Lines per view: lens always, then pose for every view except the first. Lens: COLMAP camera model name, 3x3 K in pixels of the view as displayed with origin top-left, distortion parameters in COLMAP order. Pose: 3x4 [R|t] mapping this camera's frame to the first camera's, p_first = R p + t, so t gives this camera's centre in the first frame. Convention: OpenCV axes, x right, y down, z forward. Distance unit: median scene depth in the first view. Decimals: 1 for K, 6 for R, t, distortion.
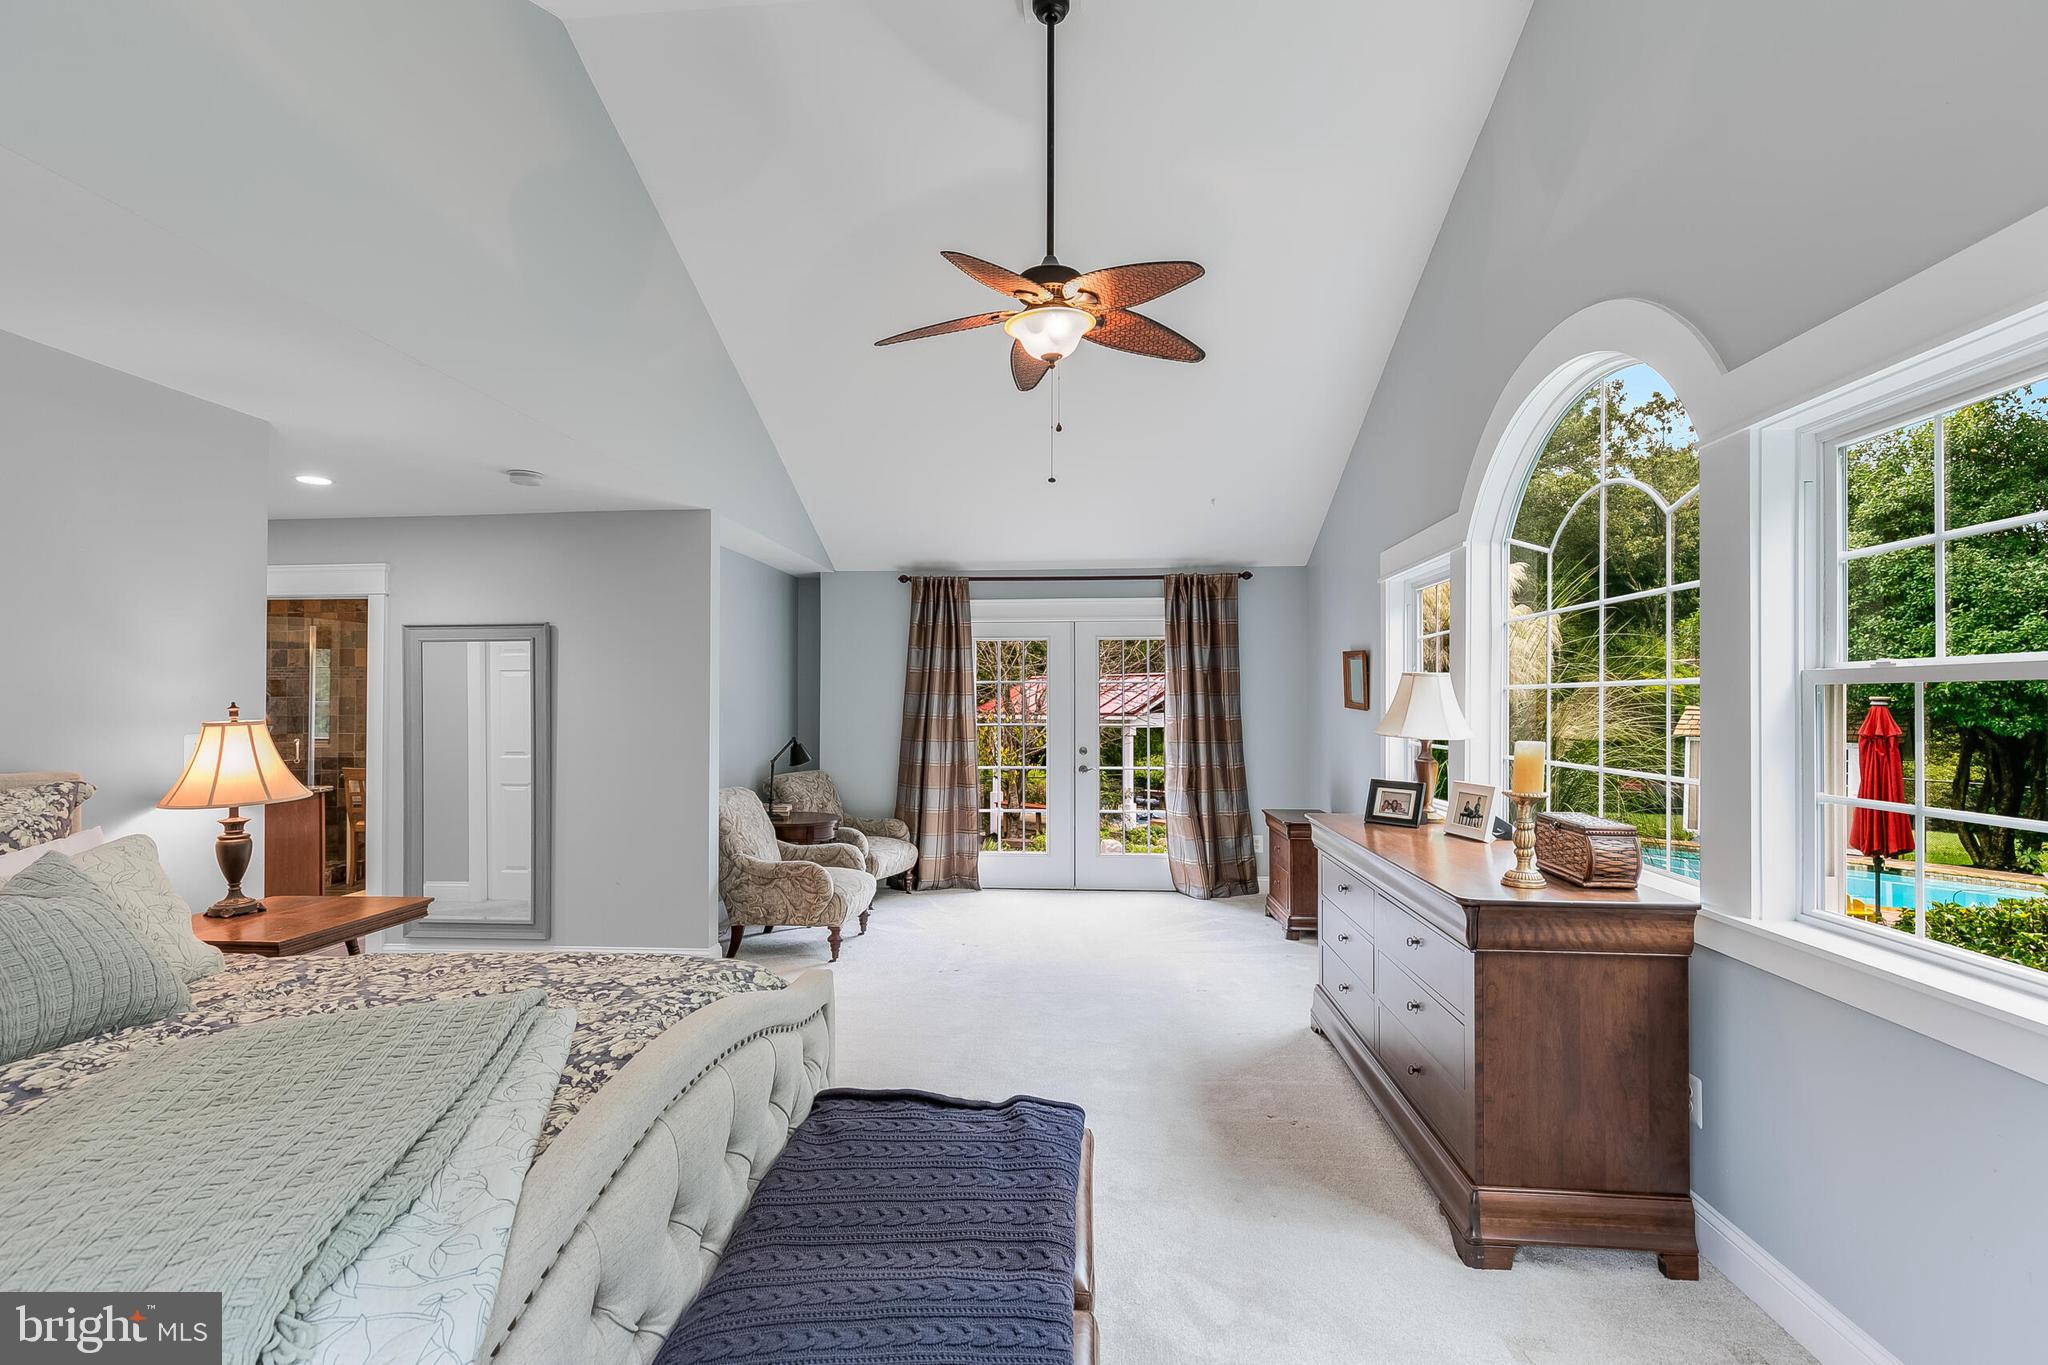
lens RADIAL K [[926.5, 0, 1016.9], [0, 926.5, 688.1], [0, 0, 1]] dist [0.007633, -0.000441]
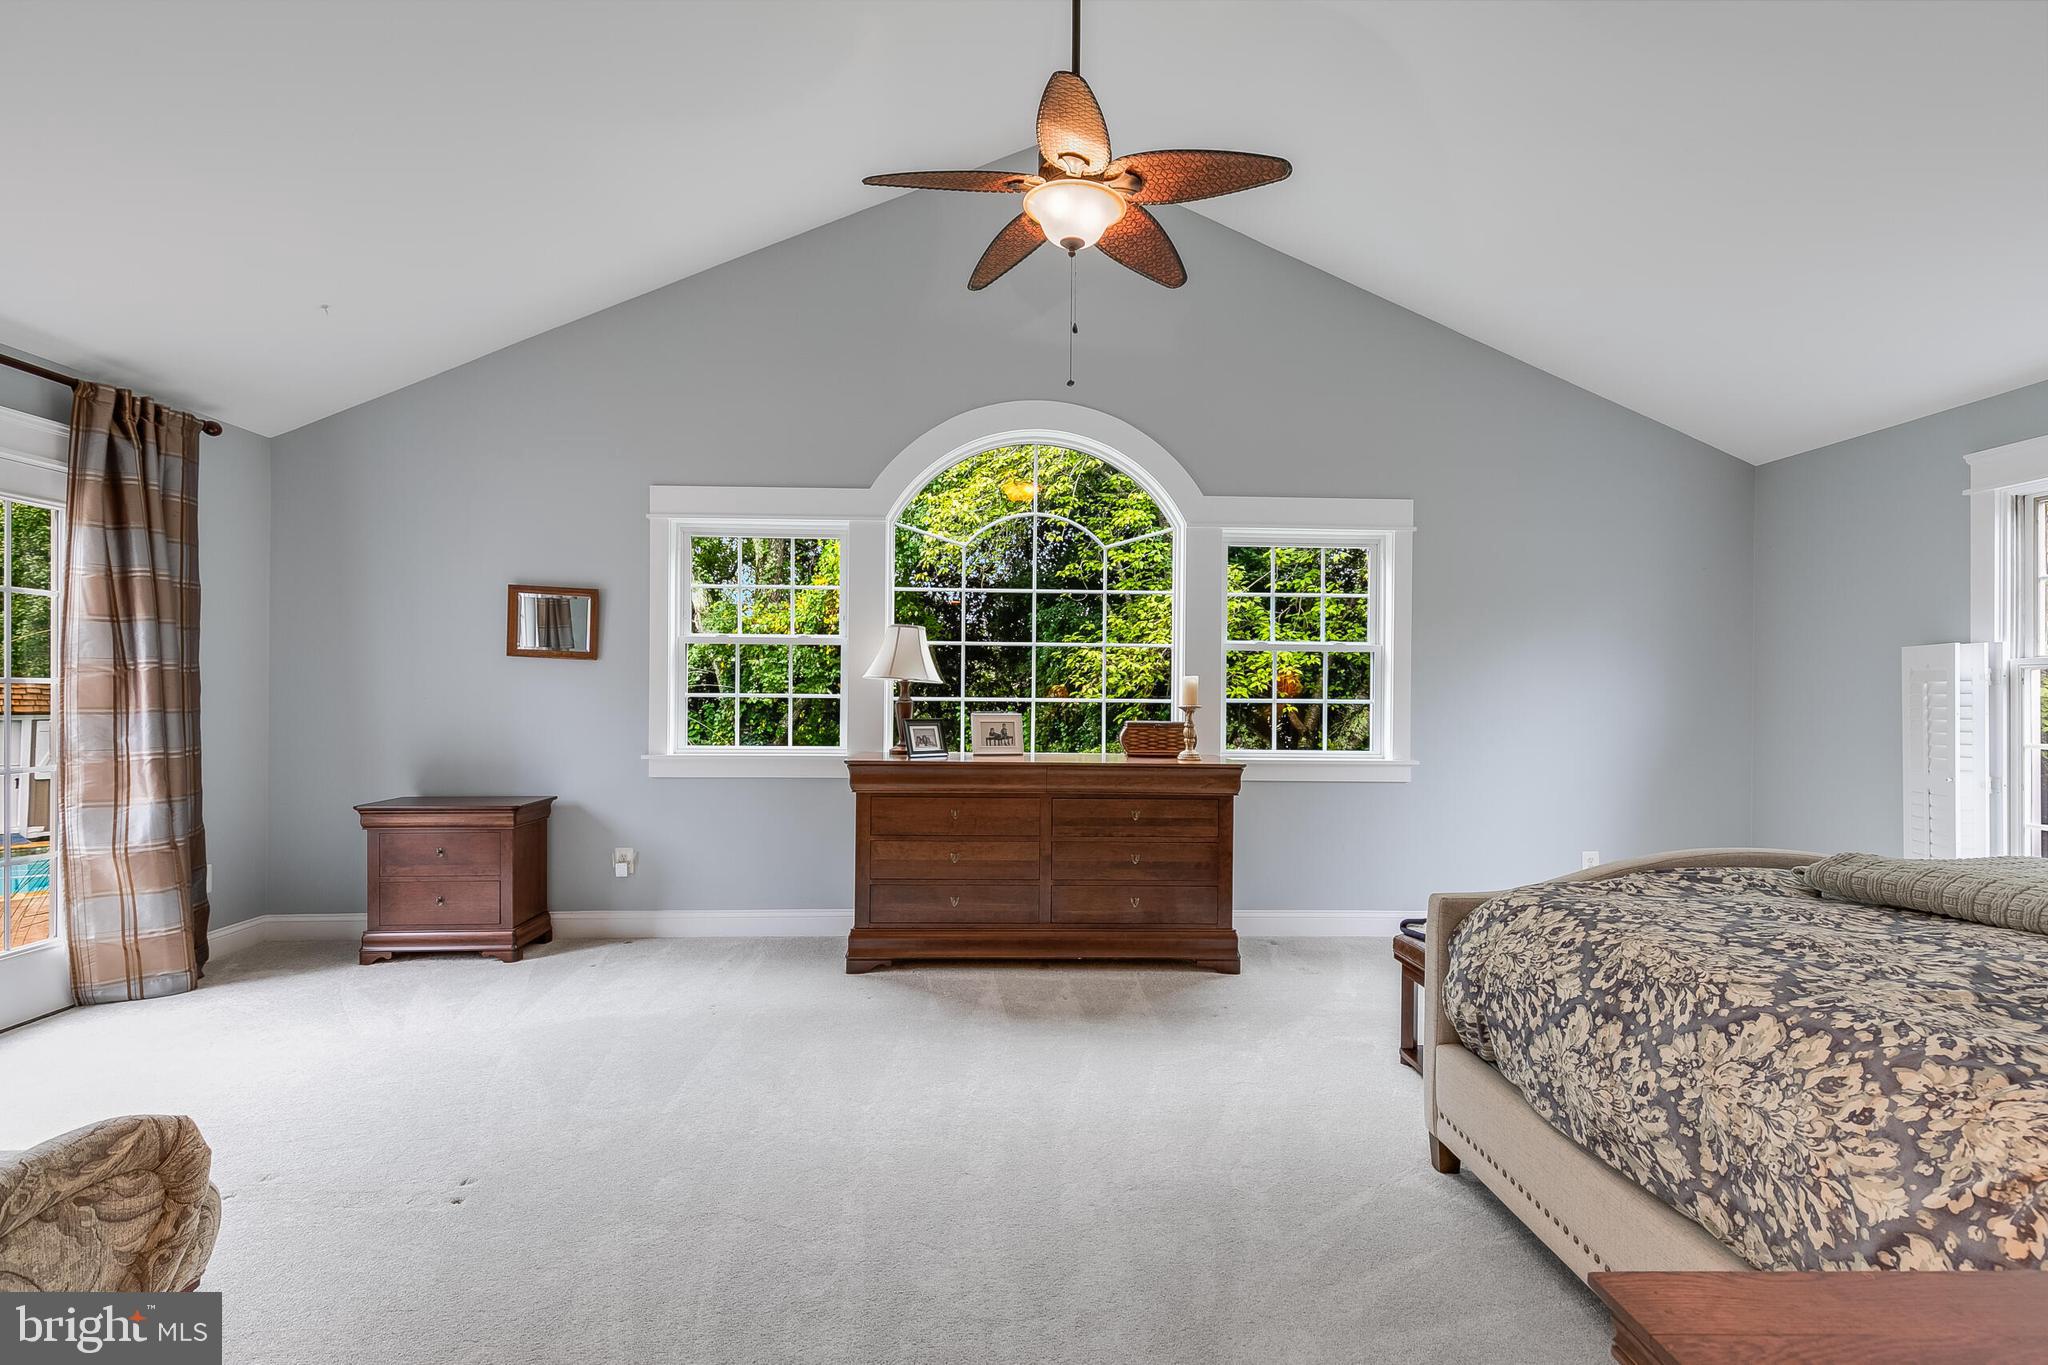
lens RADIAL K [[957.4, 0, 1019.7], [0, 957.4, 695.8], [0, 0, 1]] dist [-0.001143, -0.000859]
pose [[-0.142833, -0.004437, 0.989737, -0.509081], [-0.027651, 0.999618, 0.000491, 0.042468], [-0.989360, -0.027297, -0.142901, 0.688676]]
